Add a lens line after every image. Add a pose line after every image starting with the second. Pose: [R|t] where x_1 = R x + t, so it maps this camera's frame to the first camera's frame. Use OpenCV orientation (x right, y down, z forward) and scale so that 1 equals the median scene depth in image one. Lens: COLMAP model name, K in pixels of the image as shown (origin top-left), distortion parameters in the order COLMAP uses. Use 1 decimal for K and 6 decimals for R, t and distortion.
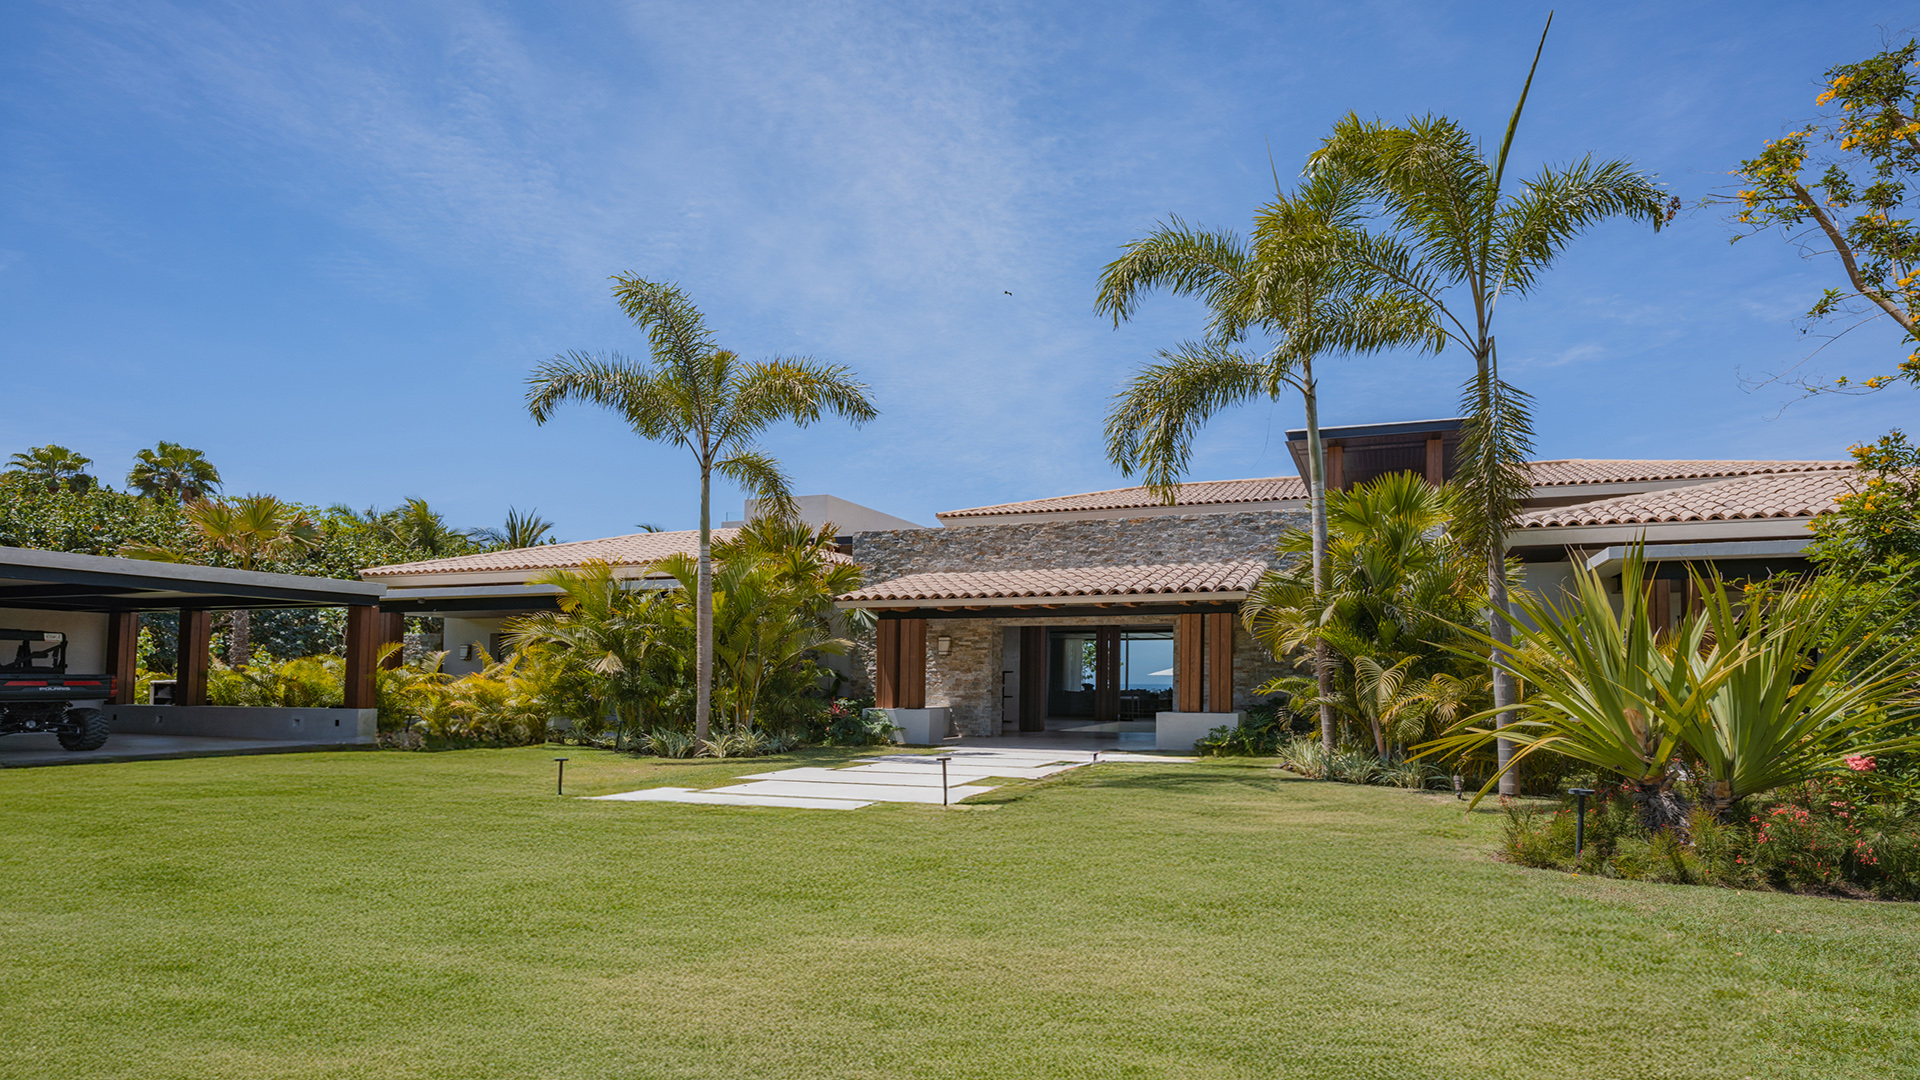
lens RADIAL K [[1126.6, 0, 959.0], [0, 1126.6, 542.5], [0, 0, 1]] dist [-0.000400, 0.000032]
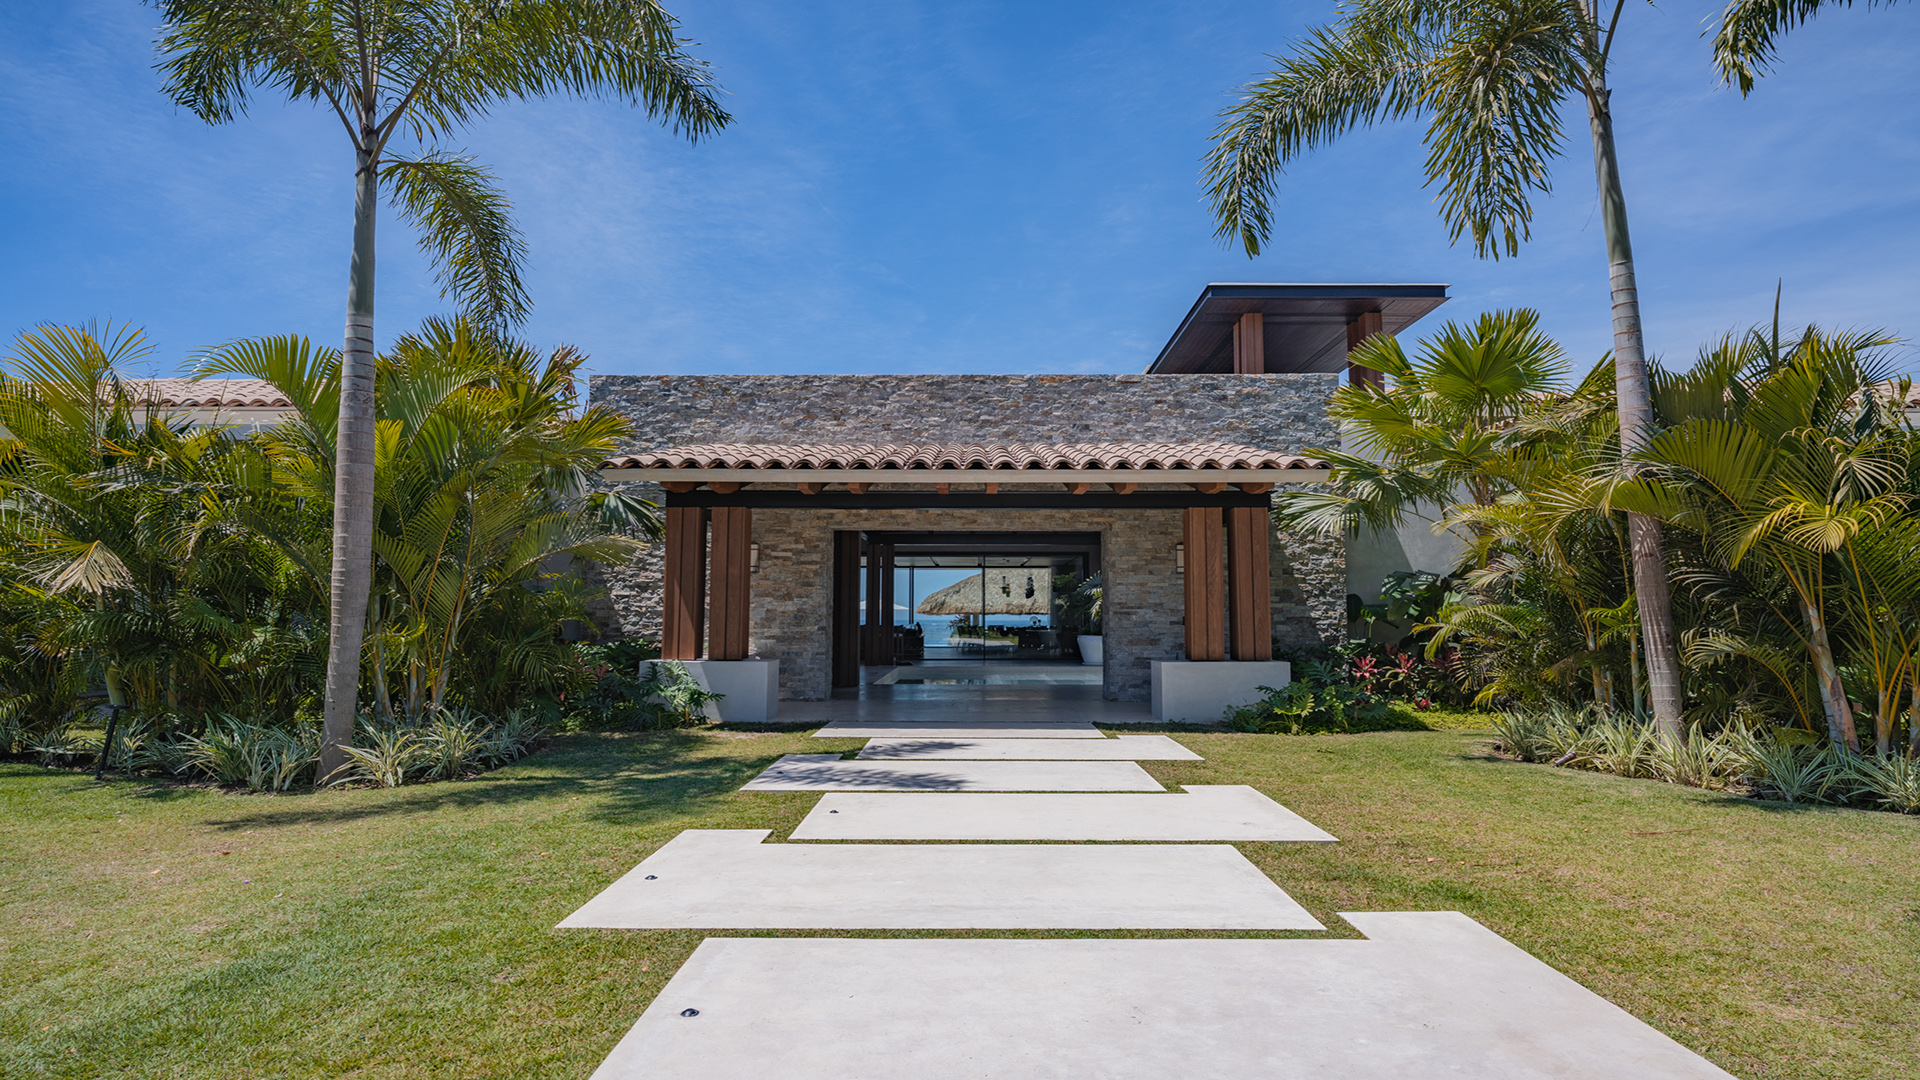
lens RADIAL K [[1076.6, 0, 963.8], [0, 1076.6, 484.6], [0, 0, 1]] dist [0.009910, 0.001423]
pose [[0.934286, 0.042928, 0.353931, -0.142105], [-0.043558, 0.999032, -0.006189, 0.060113], [-0.353854, -0.009634, 0.935251, 0.477801]]
